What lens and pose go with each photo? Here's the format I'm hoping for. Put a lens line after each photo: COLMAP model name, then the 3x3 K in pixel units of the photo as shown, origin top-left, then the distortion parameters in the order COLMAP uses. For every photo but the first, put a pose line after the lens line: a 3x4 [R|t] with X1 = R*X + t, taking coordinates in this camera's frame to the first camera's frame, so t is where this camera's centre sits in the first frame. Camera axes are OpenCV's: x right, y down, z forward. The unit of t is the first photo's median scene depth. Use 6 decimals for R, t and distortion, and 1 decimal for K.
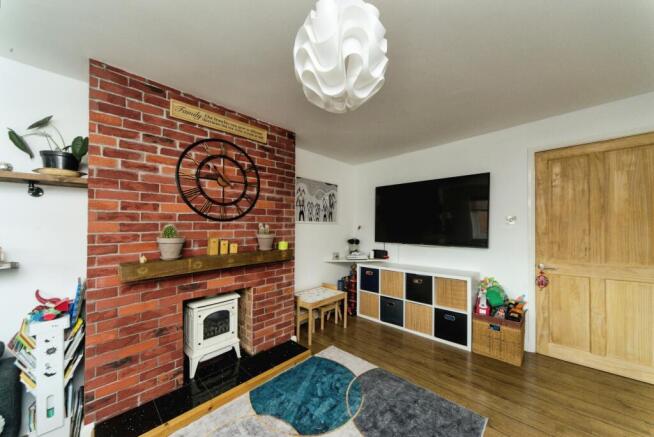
lens RADIAL K [[234.9, 0, 328.6], [0, 234.9, 227.6], [0, 0, 1]] dist [0.000629, 0.000184]
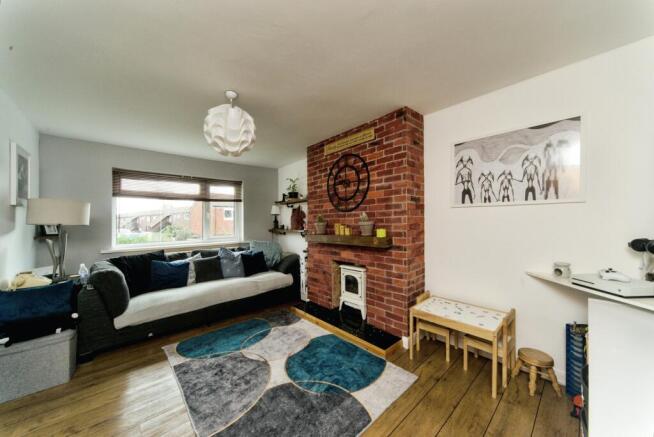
lens RADIAL K [[231.3, 0, 325.7], [0, 231.3, 214.2], [0, 0, 1]] dist [-0.000595, -0.000159]
pose [[-0.086235, -0.012710, -0.996194, 0.923787], [0.025980, 0.999550, -0.015002, 0.004381], [0.995936, -0.027175, -0.085866, 0.964998]]
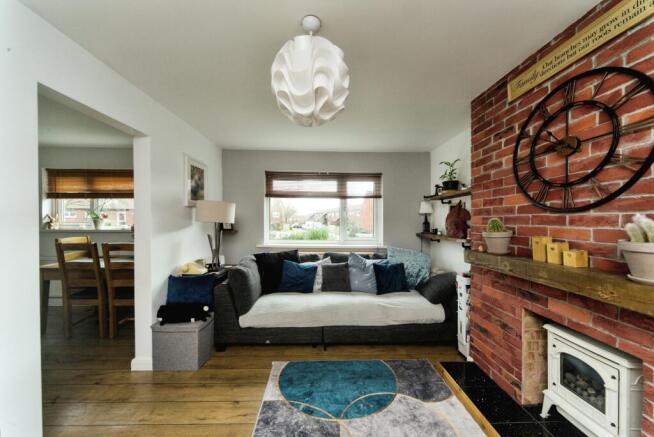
lens RADIAL K [[231.3, 0, 325.7], [0, 231.3, 214.2], [0, 0, 1]] dist [-0.000595, -0.000159]
pose [[-0.703696, -0.003561, -0.710492, 0.418510], [0.008343, 0.999877, -0.013275, -0.019090], [0.710452, -0.015269, -0.703580, 0.946558]]
